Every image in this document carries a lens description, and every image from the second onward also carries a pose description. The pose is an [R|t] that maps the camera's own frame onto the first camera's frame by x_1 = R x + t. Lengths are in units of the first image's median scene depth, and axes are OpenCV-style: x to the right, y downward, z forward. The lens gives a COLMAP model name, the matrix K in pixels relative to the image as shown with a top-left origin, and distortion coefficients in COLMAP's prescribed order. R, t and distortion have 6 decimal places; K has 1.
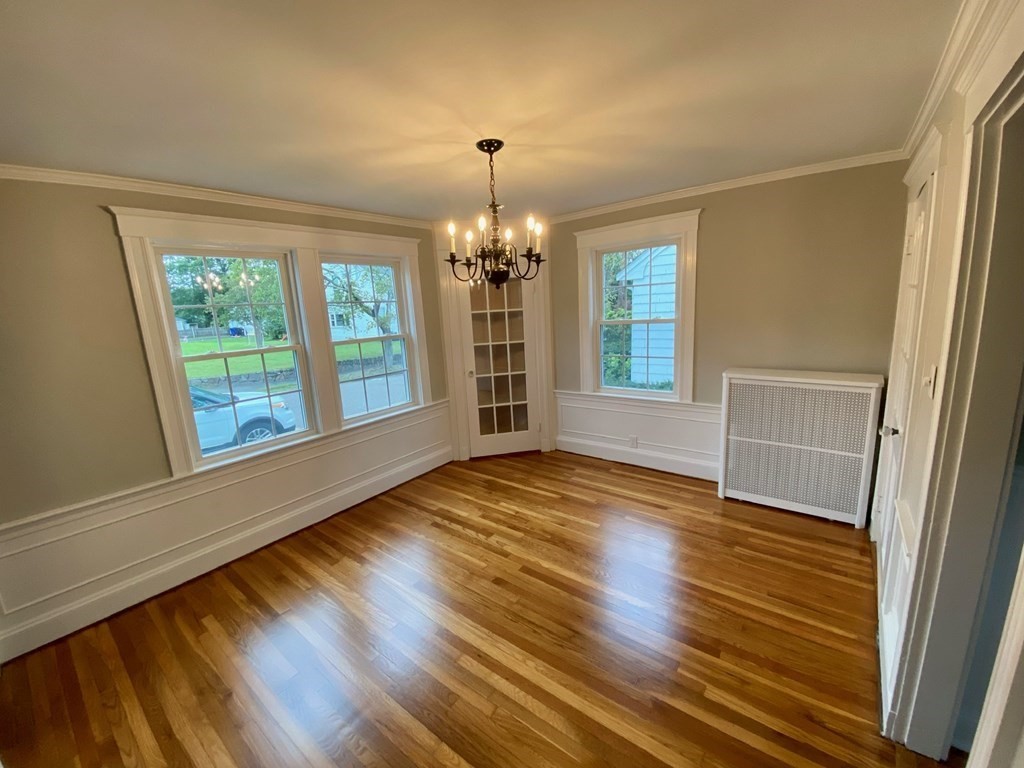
lens RADIAL K [[420.0, 0, 513.6], [0, 420.0, 383.1], [0, 0, 1]] dist [0.029855, -0.024496]
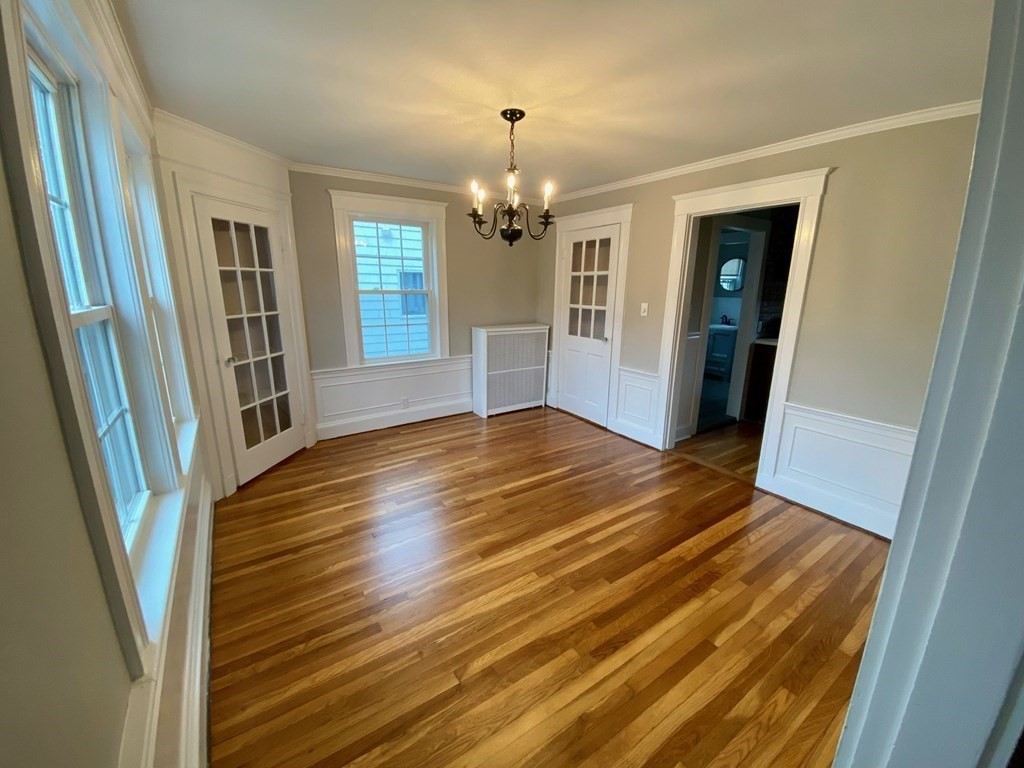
lens RADIAL K [[420.0, 0, 513.6], [0, 420.0, 383.1], [0, 0, 1]] dist [0.029855, -0.024496]
pose [[0.292605, -0.165156, 0.941863, -0.727062], [0.162507, 0.979233, 0.121224, 0.003626], [-0.942324, 0.117588, 0.313367, 0.431796]]
